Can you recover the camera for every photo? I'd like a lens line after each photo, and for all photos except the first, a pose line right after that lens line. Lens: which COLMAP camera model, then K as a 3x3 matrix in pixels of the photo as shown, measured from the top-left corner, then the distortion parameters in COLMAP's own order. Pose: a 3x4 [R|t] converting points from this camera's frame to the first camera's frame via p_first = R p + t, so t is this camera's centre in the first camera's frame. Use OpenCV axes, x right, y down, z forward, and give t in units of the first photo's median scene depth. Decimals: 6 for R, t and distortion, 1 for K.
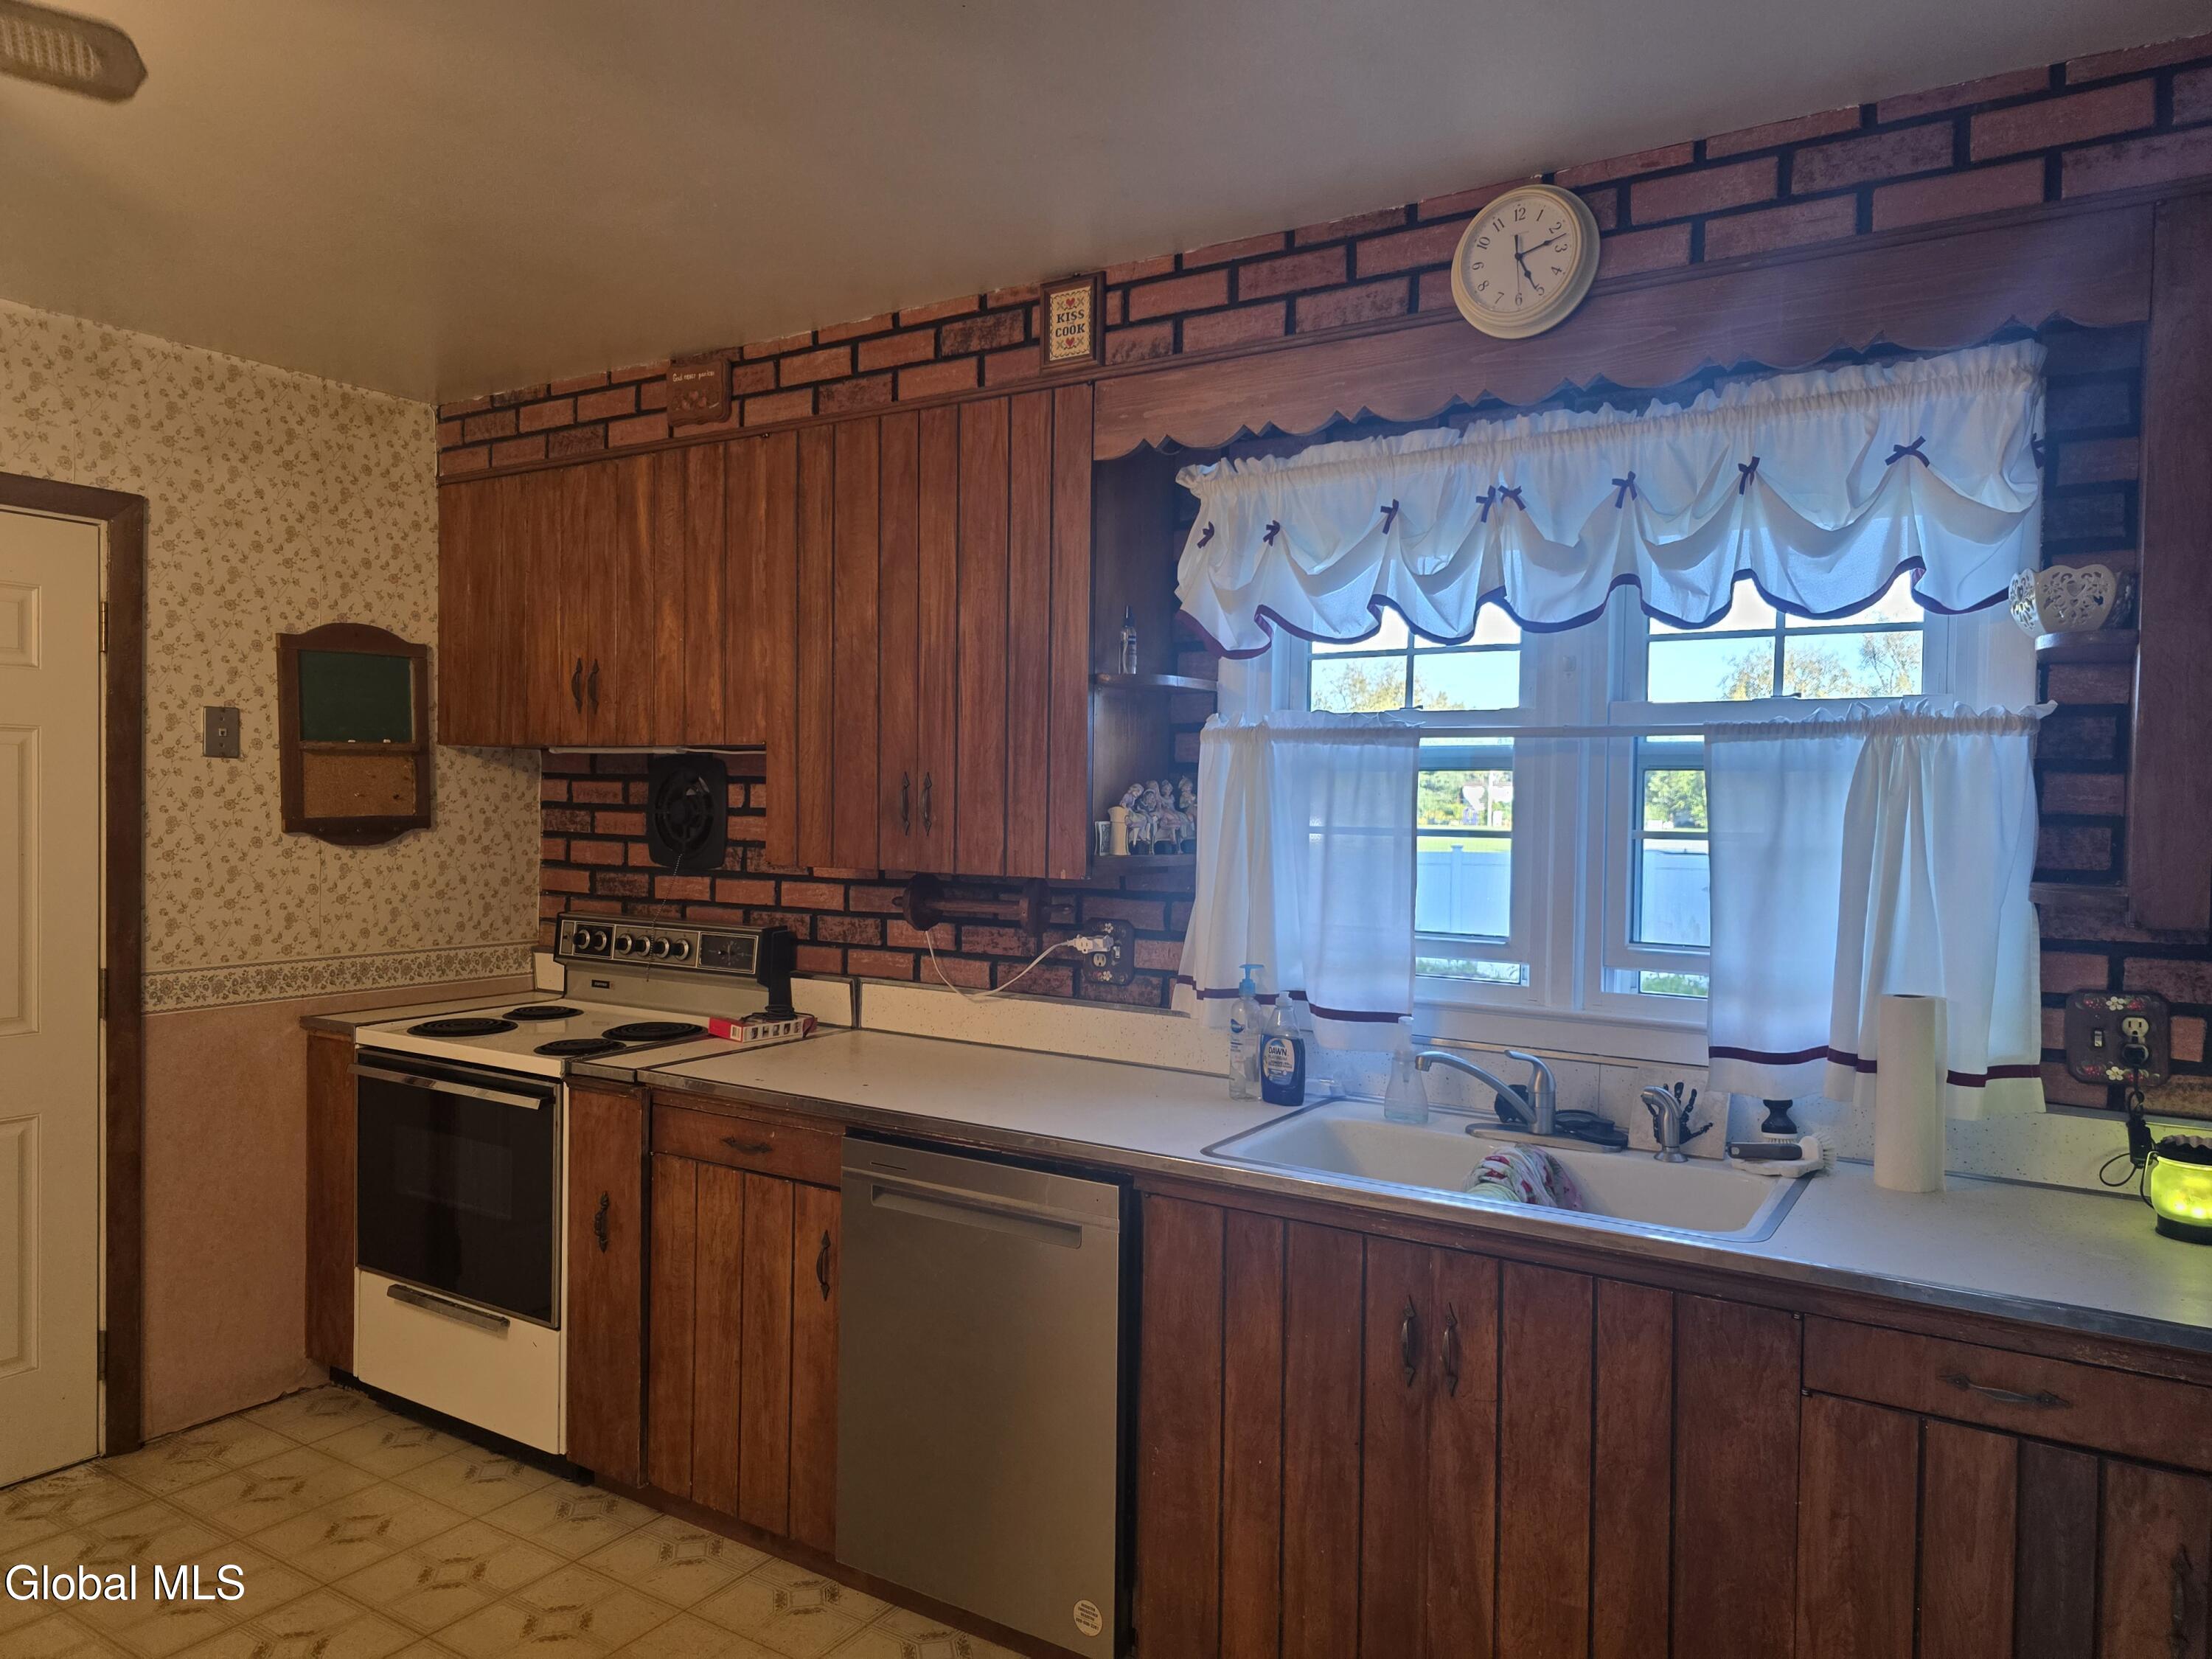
lens RADIAL K [[1484.3, 0, 1102.0], [0, 1484.3, 838.8], [0, 0, 1]] dist [0.064312, -0.053062]
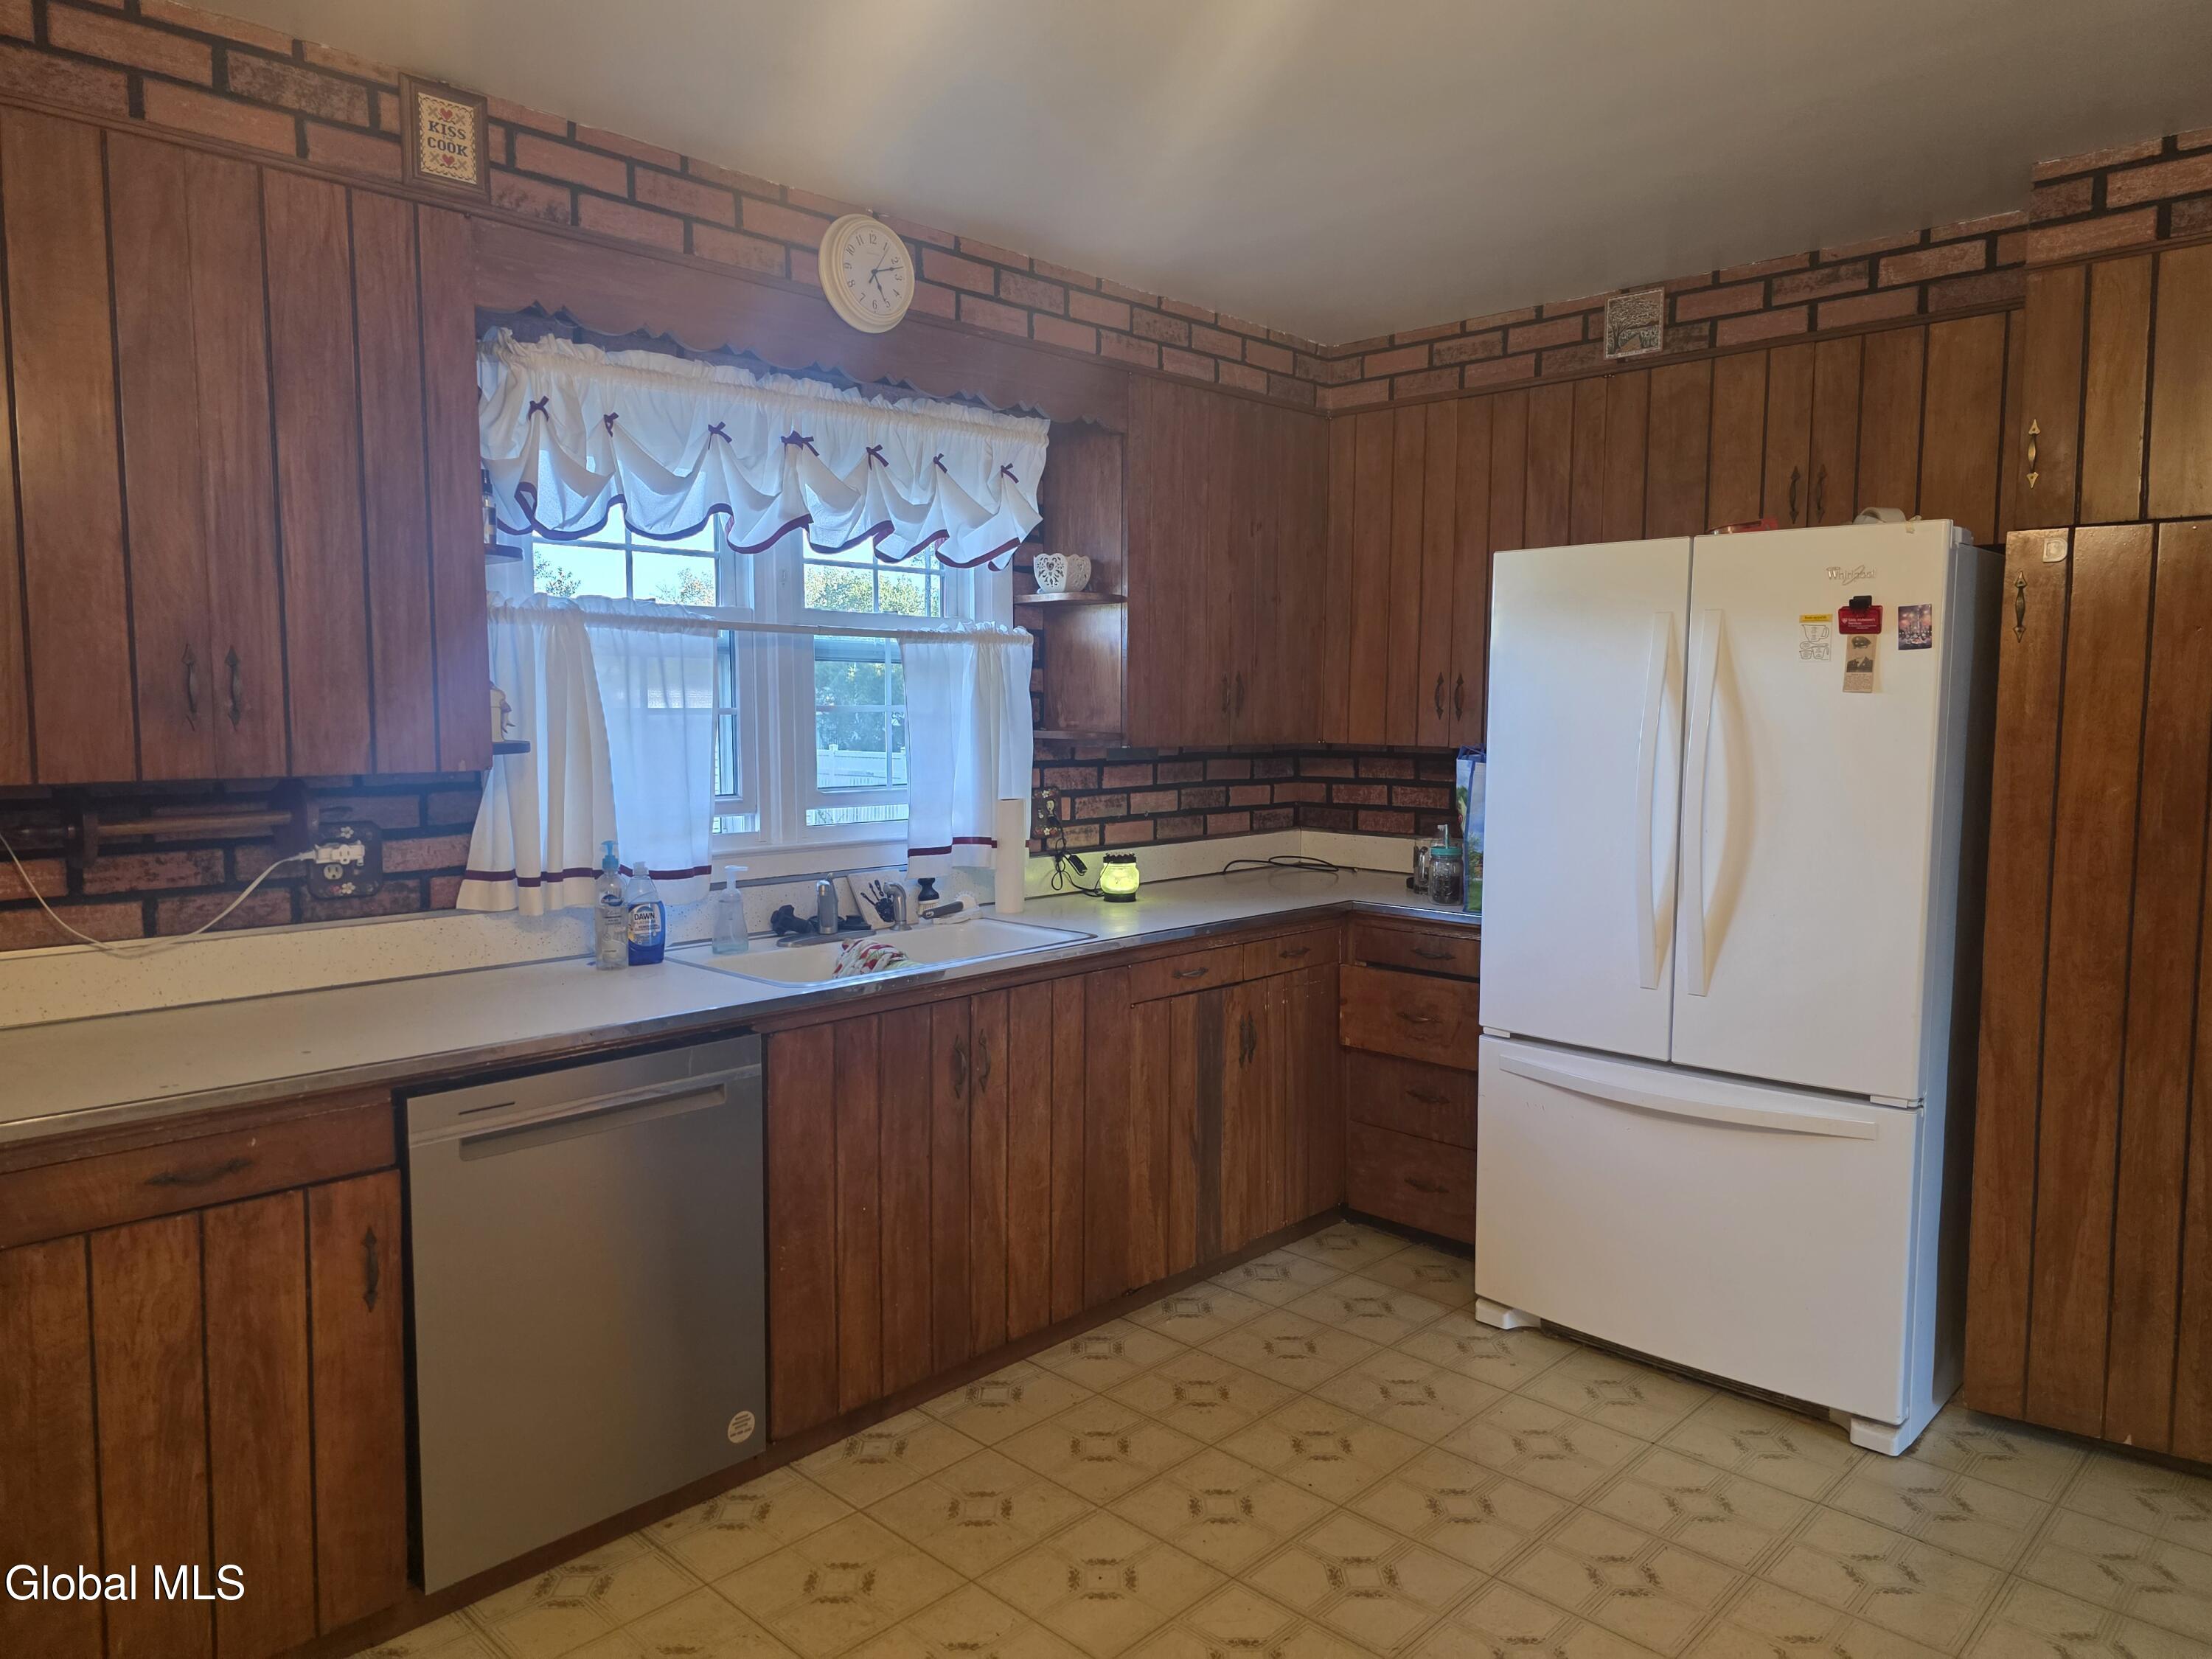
lens RADIAL K [[1484.3, 0, 1124.0], [0, 1484.3, 835.8], [0, 0, 1]] dist [0.064312, -0.053062]
pose [[0.192051, -0.100824, 0.976192, -0.843919], [0.030987, 0.994836, 0.096653, -0.009079], [-0.980896, 0.011687, 0.194183, 0.434008]]
